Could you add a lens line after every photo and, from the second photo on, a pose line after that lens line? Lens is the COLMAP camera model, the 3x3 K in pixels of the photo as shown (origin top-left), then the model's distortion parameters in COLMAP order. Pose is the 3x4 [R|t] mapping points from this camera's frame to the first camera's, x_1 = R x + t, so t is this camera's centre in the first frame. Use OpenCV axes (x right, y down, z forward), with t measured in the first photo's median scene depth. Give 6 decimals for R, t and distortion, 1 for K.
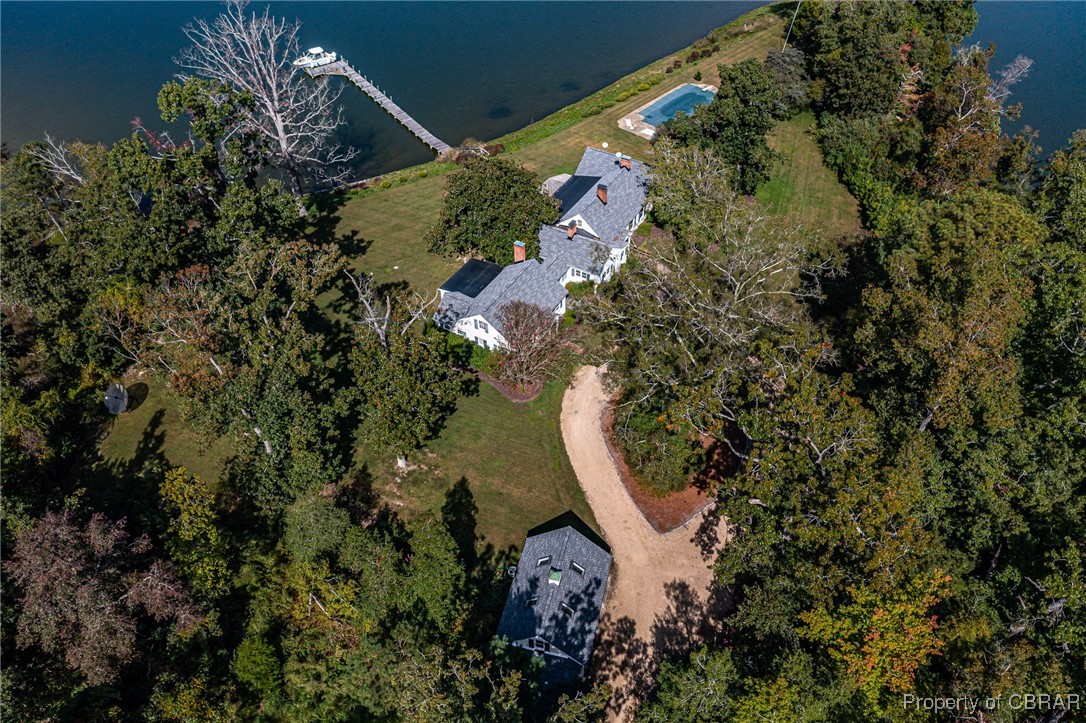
lens RADIAL K [[895.5, 0, 543.3], [0, 895.5, 361.8], [0, 0, 1]] dist [-0.031730, 0.016291]
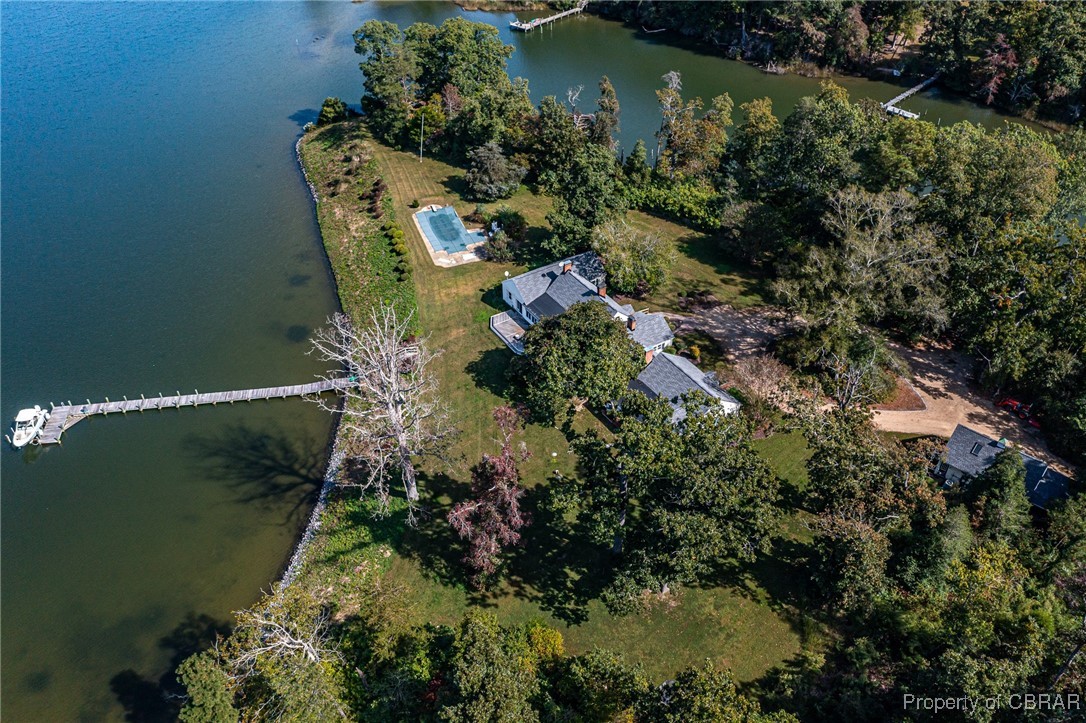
lens RADIAL K [[895.5, 0, 543.0], [0, 895.5, 364.0], [0, 0, 1]] dist [-0.031730, 0.016291]
pose [[0.466072, -0.563033, 0.682474, -0.932608], [0.620687, 0.757781, 0.201284, -0.454422], [-0.630495, 0.329790, 0.702648, 0.310261]]
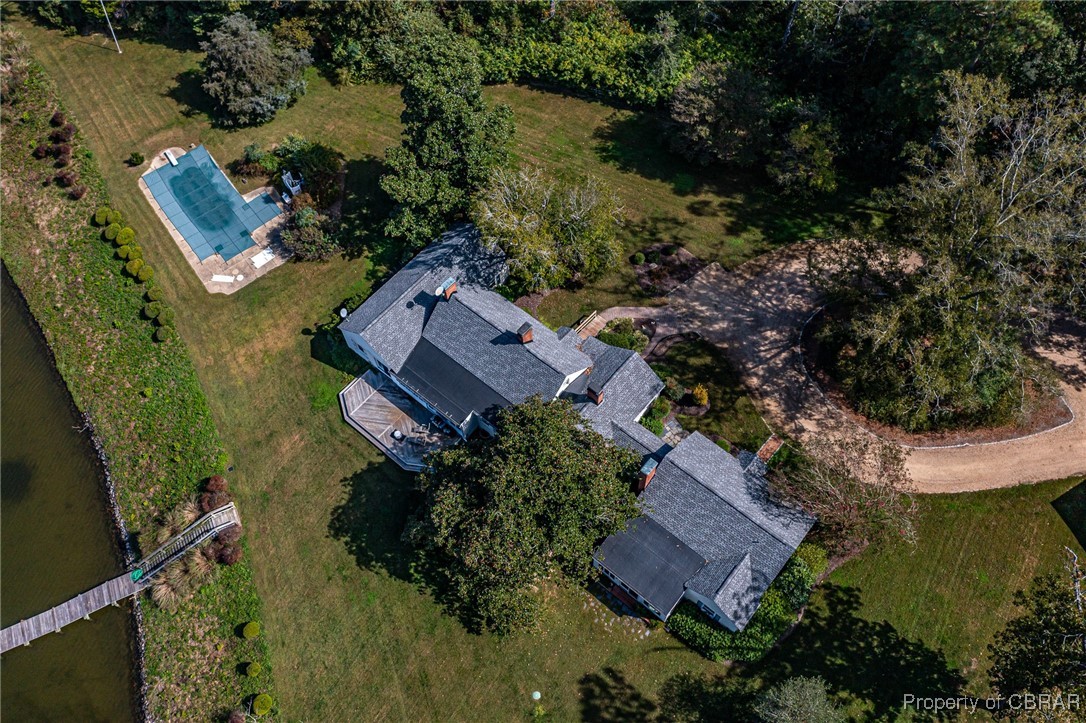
lens RADIAL K [[895.5, 0, 565.6], [0, 895.5, 362.4], [0, 0, 1]] dist [-0.031730, 0.016291]
pose [[0.177723, -0.853785, 0.489352, -0.303638], [0.701522, 0.458651, 0.545442, -0.589468], [-0.690132, 0.246354, 0.680462, 0.626450]]
